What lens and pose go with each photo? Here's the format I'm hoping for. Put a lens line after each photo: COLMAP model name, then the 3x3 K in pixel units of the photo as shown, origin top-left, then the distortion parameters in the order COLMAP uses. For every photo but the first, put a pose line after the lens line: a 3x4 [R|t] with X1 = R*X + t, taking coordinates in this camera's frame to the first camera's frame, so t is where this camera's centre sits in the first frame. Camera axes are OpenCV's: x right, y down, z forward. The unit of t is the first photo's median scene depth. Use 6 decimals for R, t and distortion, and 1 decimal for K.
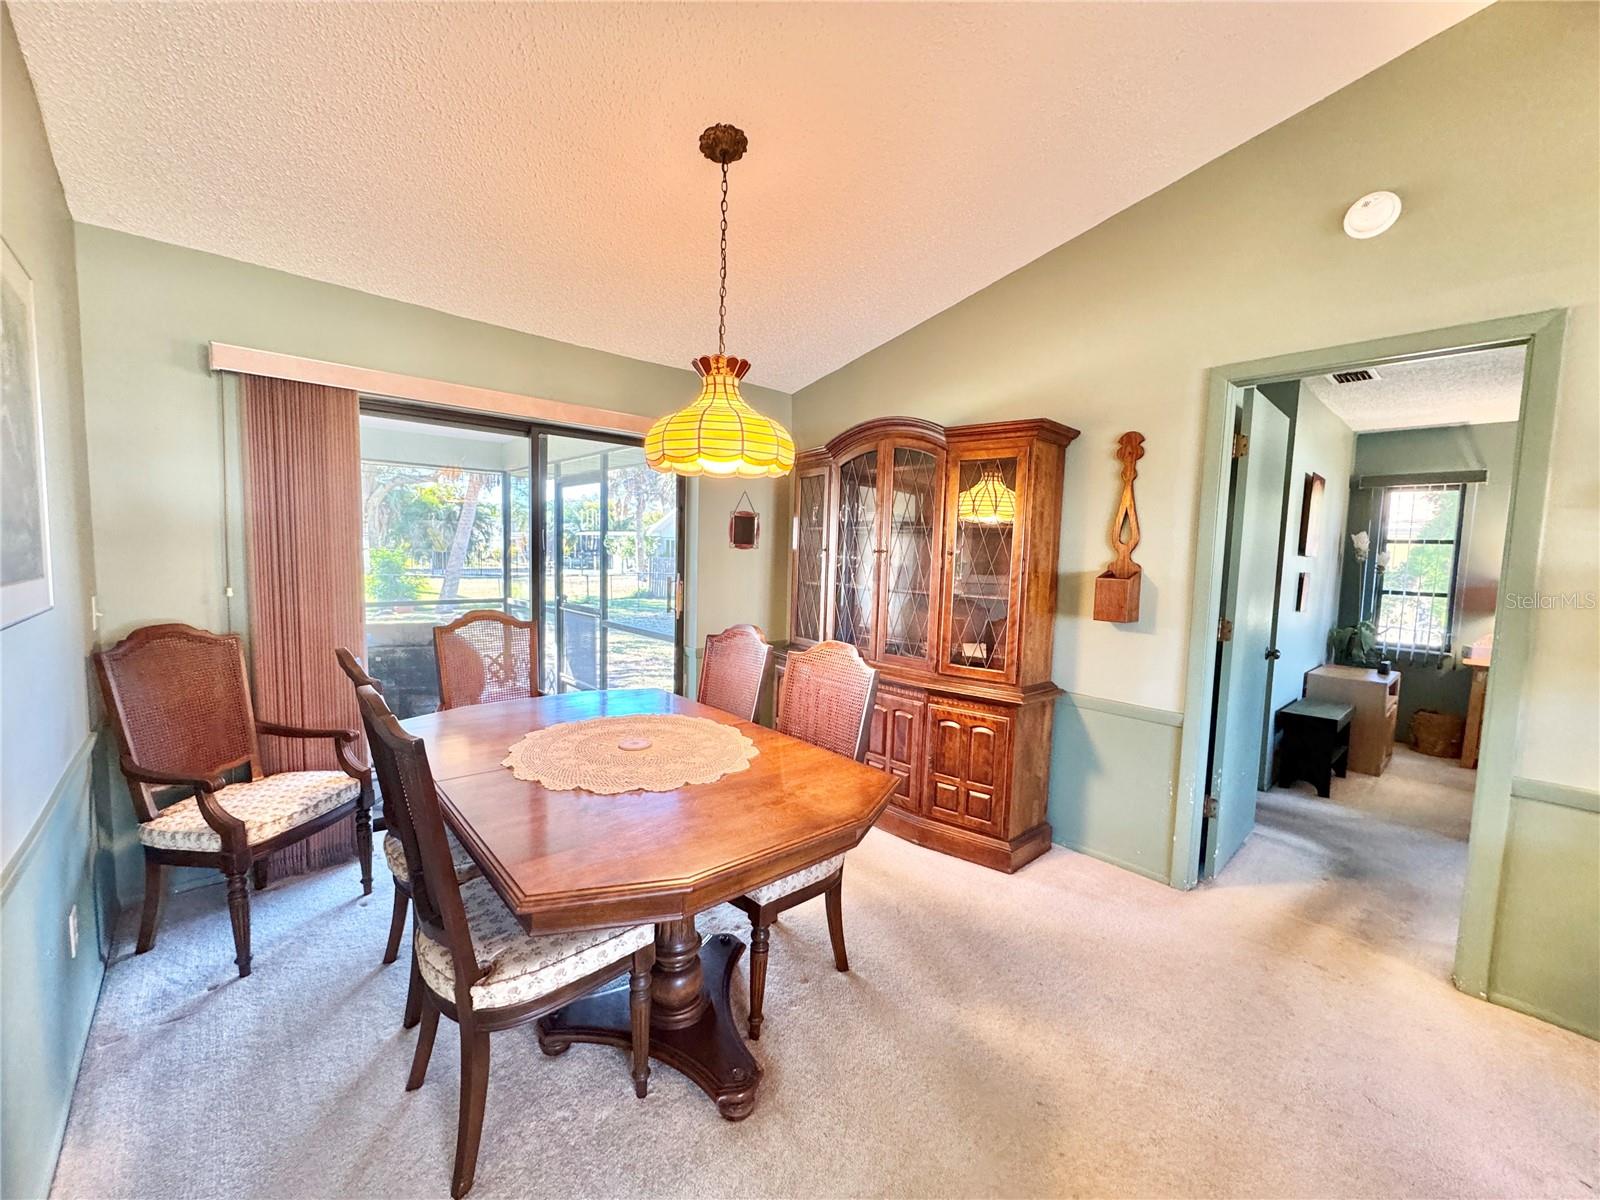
lens RADIAL K [[634.1, 0, 803.0], [0, 634.1, 596.7], [0, 0, 1]] dist [-0.006176, 0.000379]
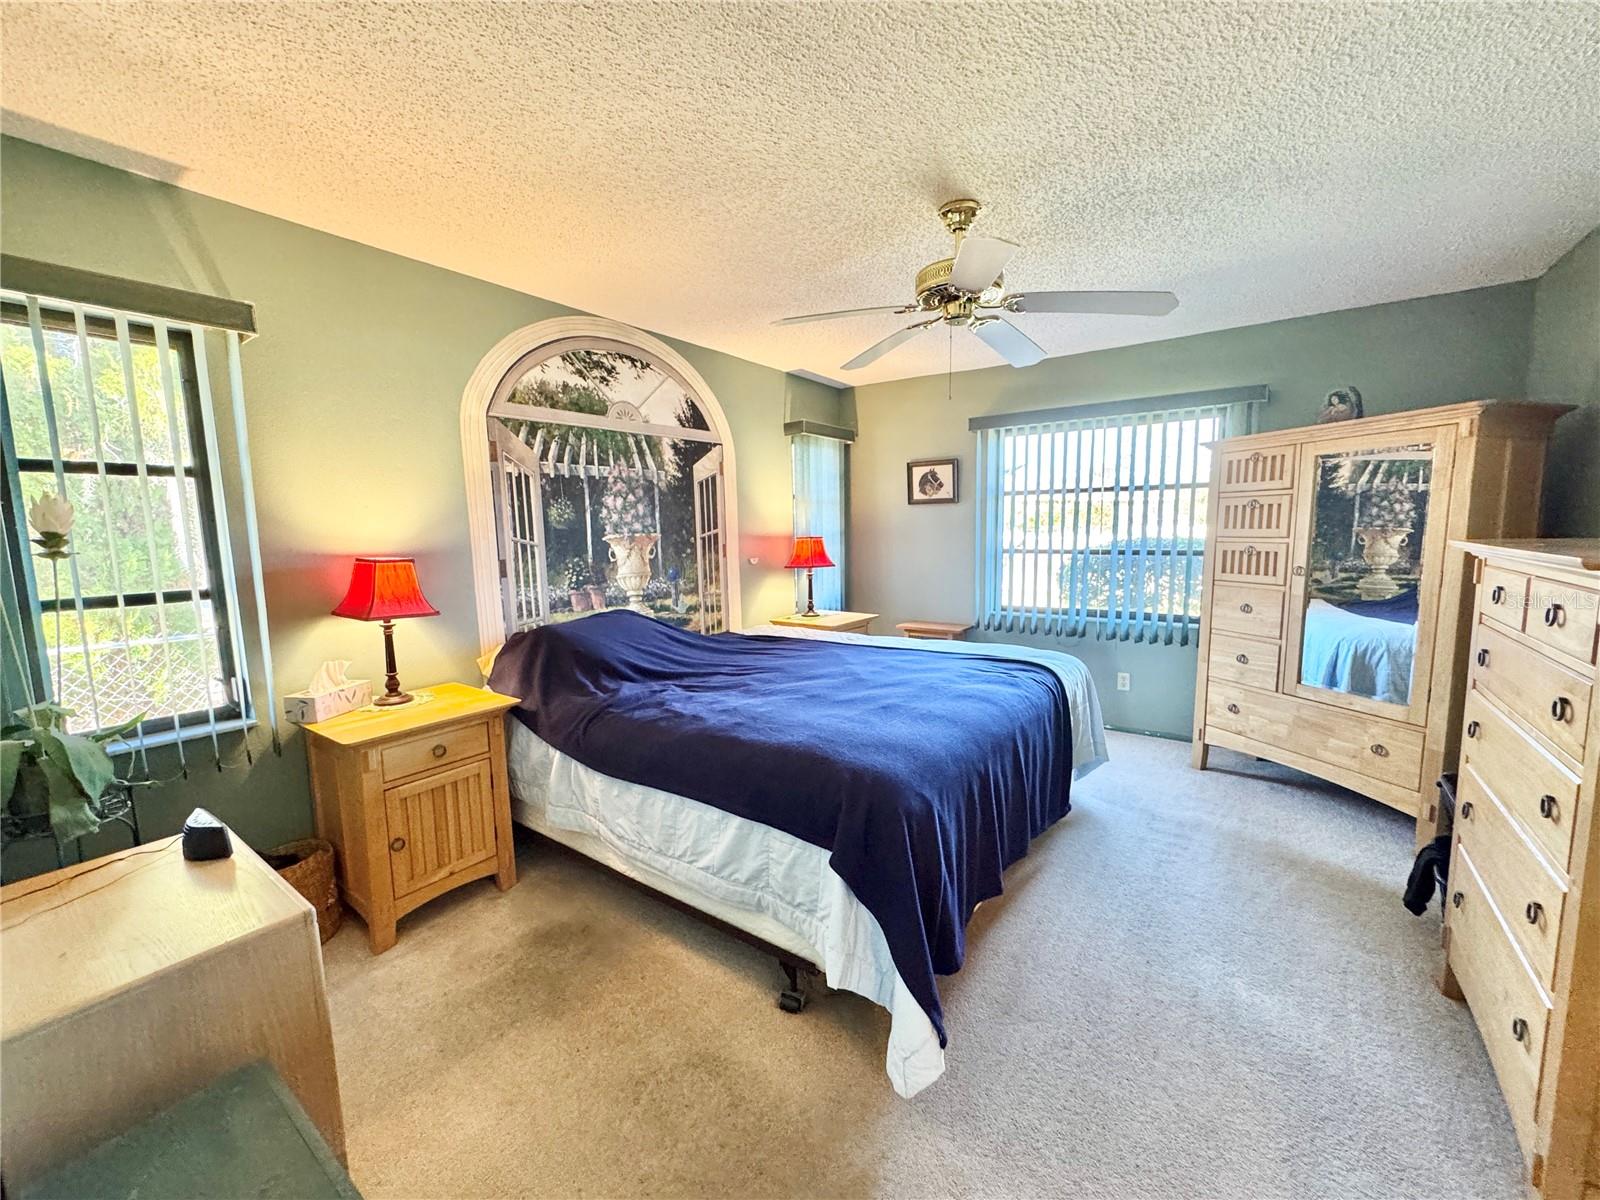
lens RADIAL K [[634.1, 0, 794.2], [0, 634.1, 600.2], [0, 0, 1]] dist [-0.006176, 0.000379]
pose [[-0.195265, -0.131575, 0.971885, 0.532068], [0.094616, 0.983811, 0.152199, -0.024997], [-0.976176, 0.121675, -0.179655, 0.703783]]
